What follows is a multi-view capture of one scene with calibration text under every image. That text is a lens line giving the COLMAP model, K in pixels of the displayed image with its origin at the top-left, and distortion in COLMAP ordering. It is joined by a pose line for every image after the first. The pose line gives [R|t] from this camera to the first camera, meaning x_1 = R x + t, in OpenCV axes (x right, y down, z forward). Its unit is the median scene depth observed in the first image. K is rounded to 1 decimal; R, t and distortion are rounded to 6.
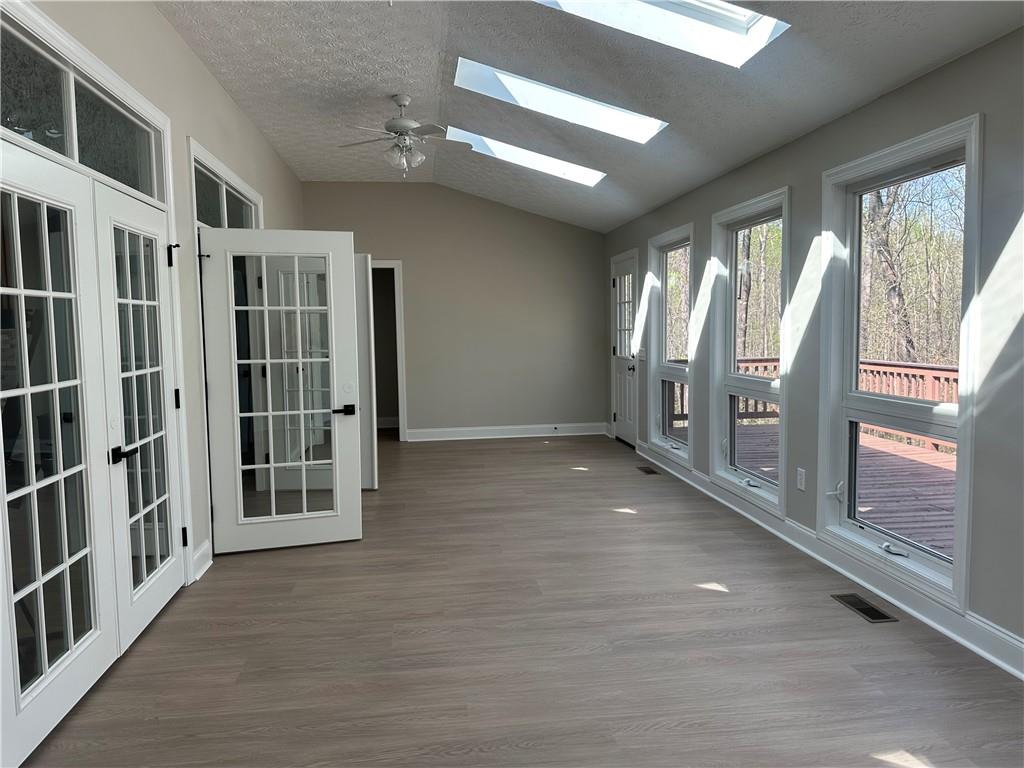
lens RADIAL K [[725.5, 0, 511.0], [0, 725.5, 378.7], [0, 0, 1]] dist [0.042911, -0.056990]
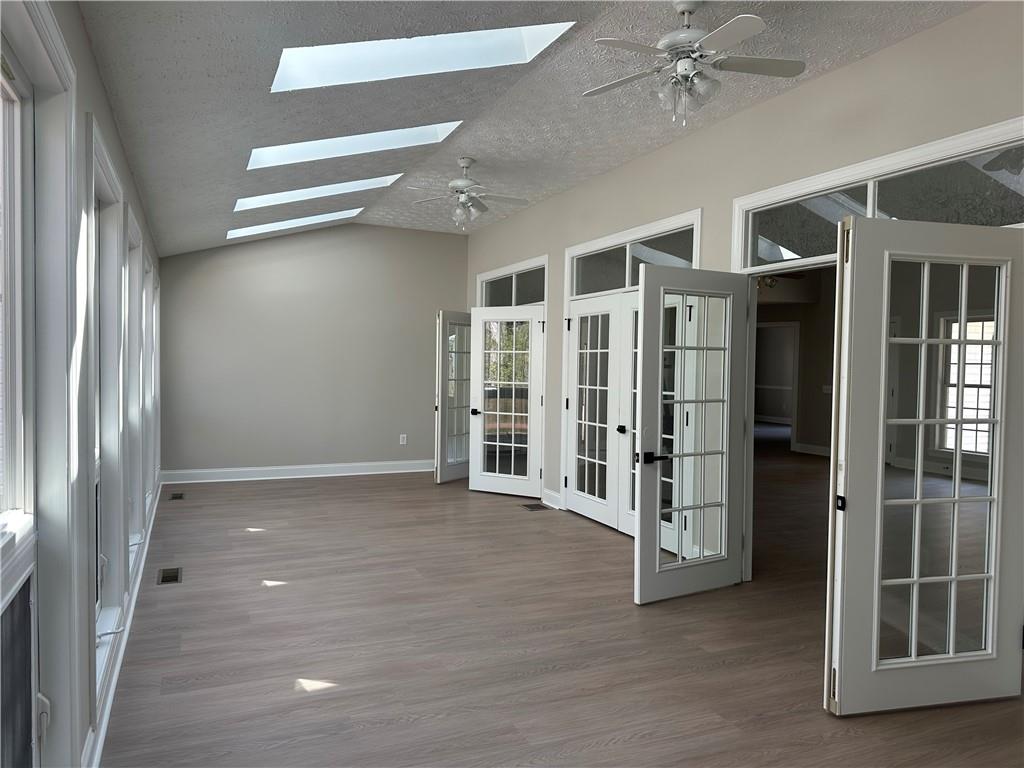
lens RADIAL K [[725.5, 0, 511.3], [0, 725.5, 384.1], [0, 0, 1]] dist [0.042911, -0.056990]
pose [[-0.960586, 0.012273, -0.277712, 0.199680], [-0.021361, 0.992812, 0.117762, -0.159931], [0.277161, 0.119052, -0.953419, 1.908172]]
